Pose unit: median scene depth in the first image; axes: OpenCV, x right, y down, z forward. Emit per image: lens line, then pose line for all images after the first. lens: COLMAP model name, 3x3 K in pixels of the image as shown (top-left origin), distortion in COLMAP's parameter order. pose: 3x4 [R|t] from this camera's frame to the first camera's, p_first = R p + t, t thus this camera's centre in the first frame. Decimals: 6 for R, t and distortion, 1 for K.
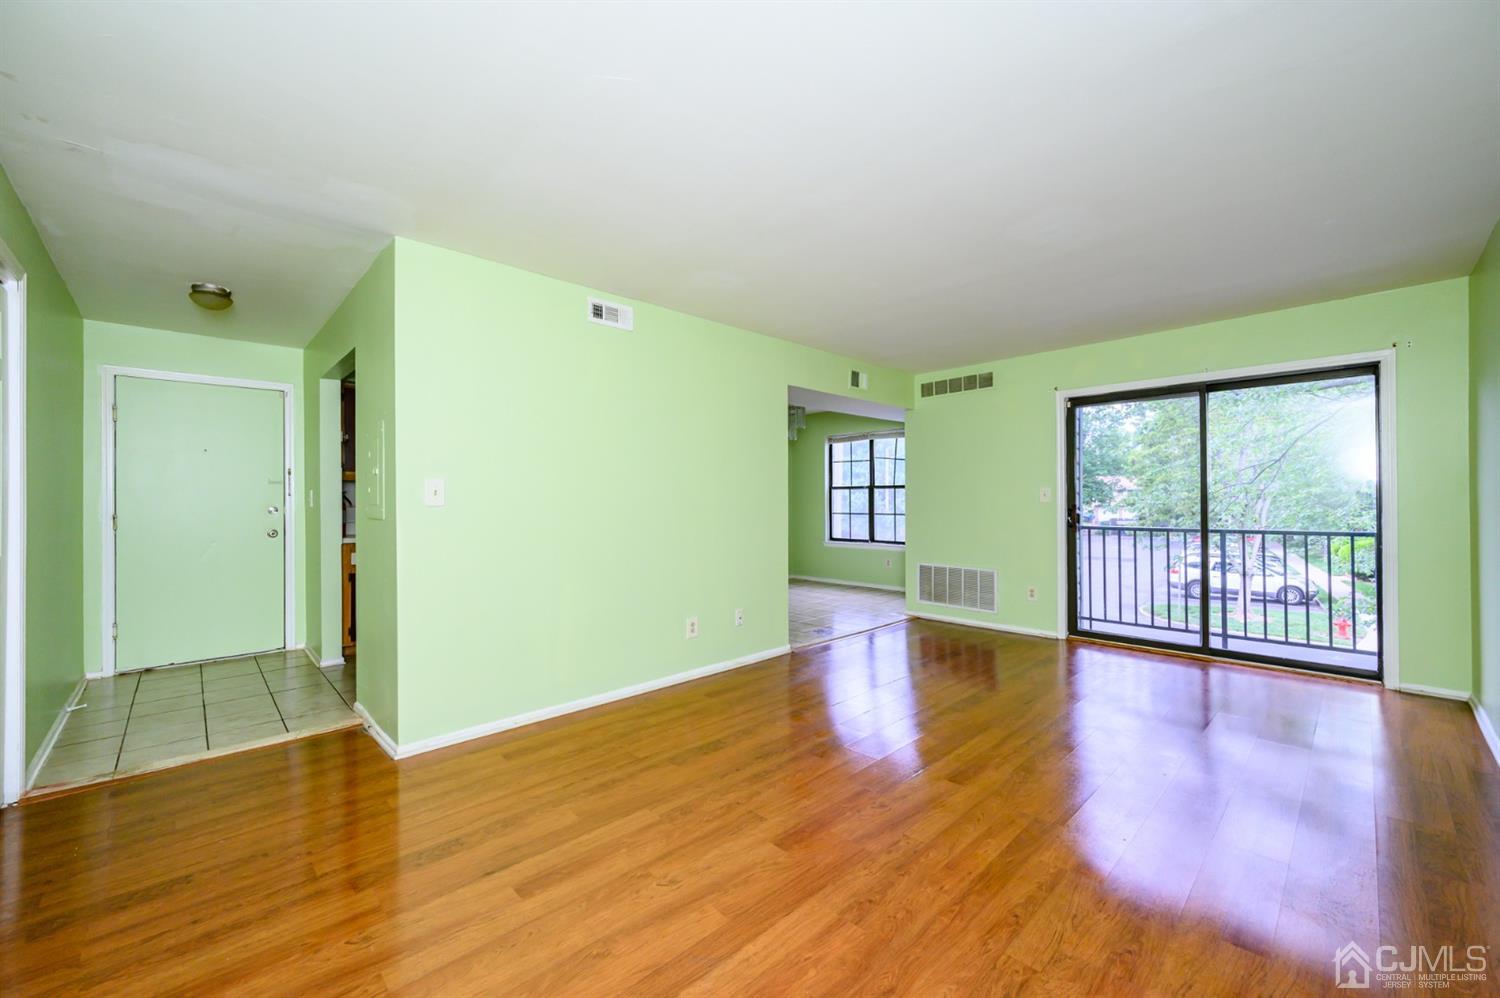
lens RADIAL K [[585.2, 0, 752.5], [0, 585.2, 495.9], [0, 0, 1]] dist [0.001228, -0.000325]
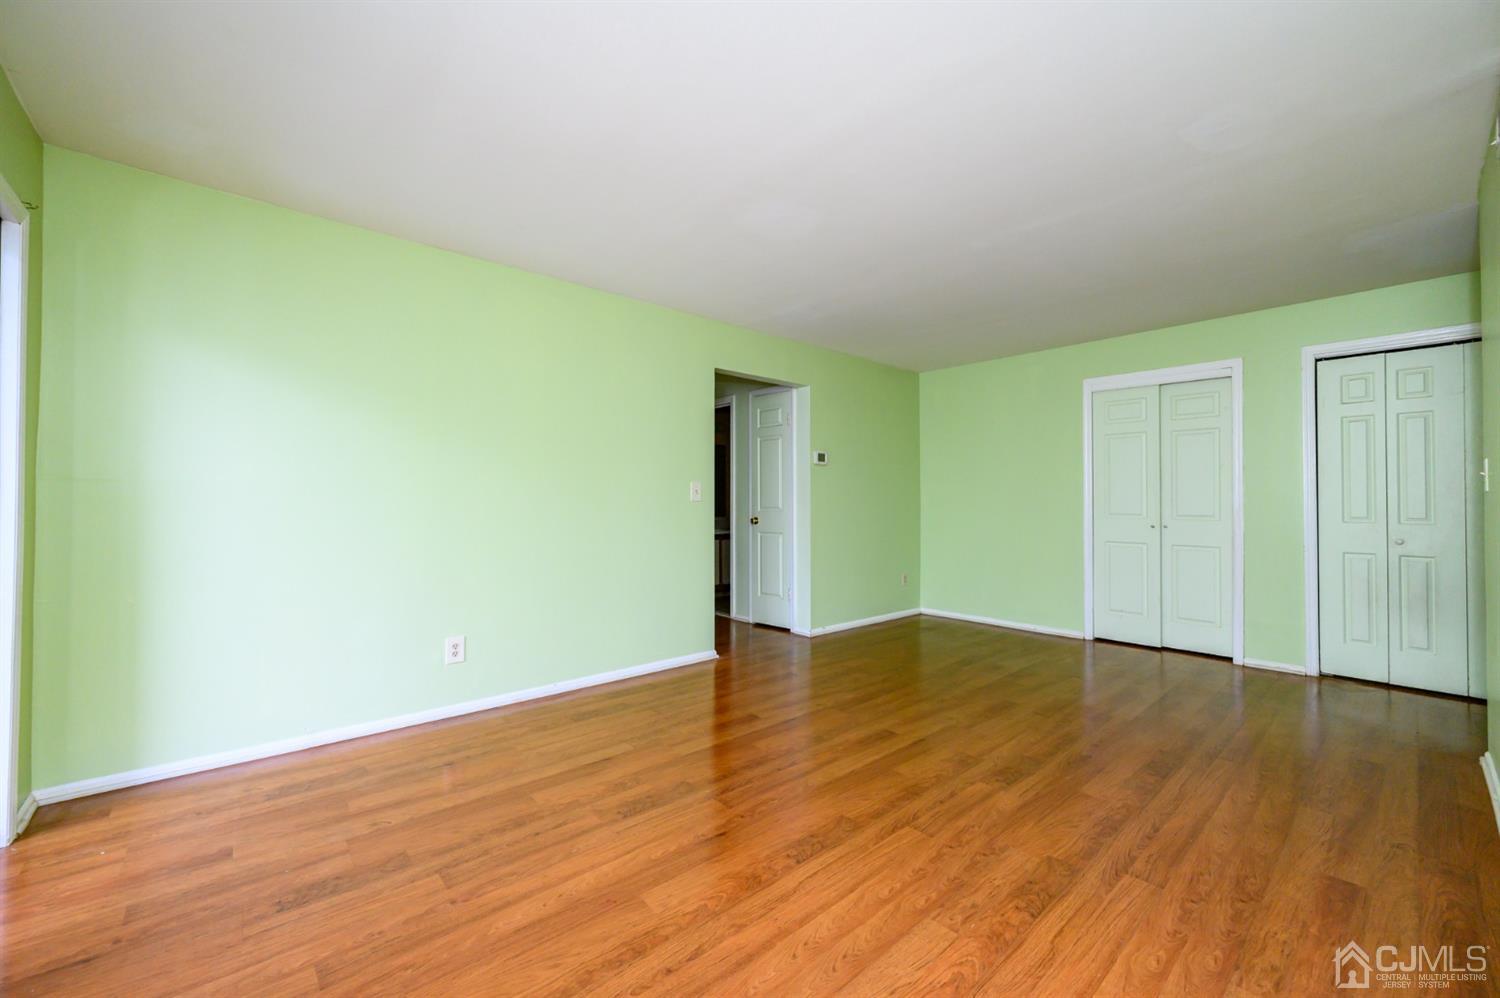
lens RADIAL K [[585.2, 0, 751.3], [0, 585.2, 495.8], [0, 0, 1]] dist [0.001228, -0.000325]
pose [[-0.998784, 0.004884, 0.049062, 0.154824], [0.004286, 0.999916, -0.012272, 0.009077], [-0.049118, -0.012047, -0.998720, 0.600824]]
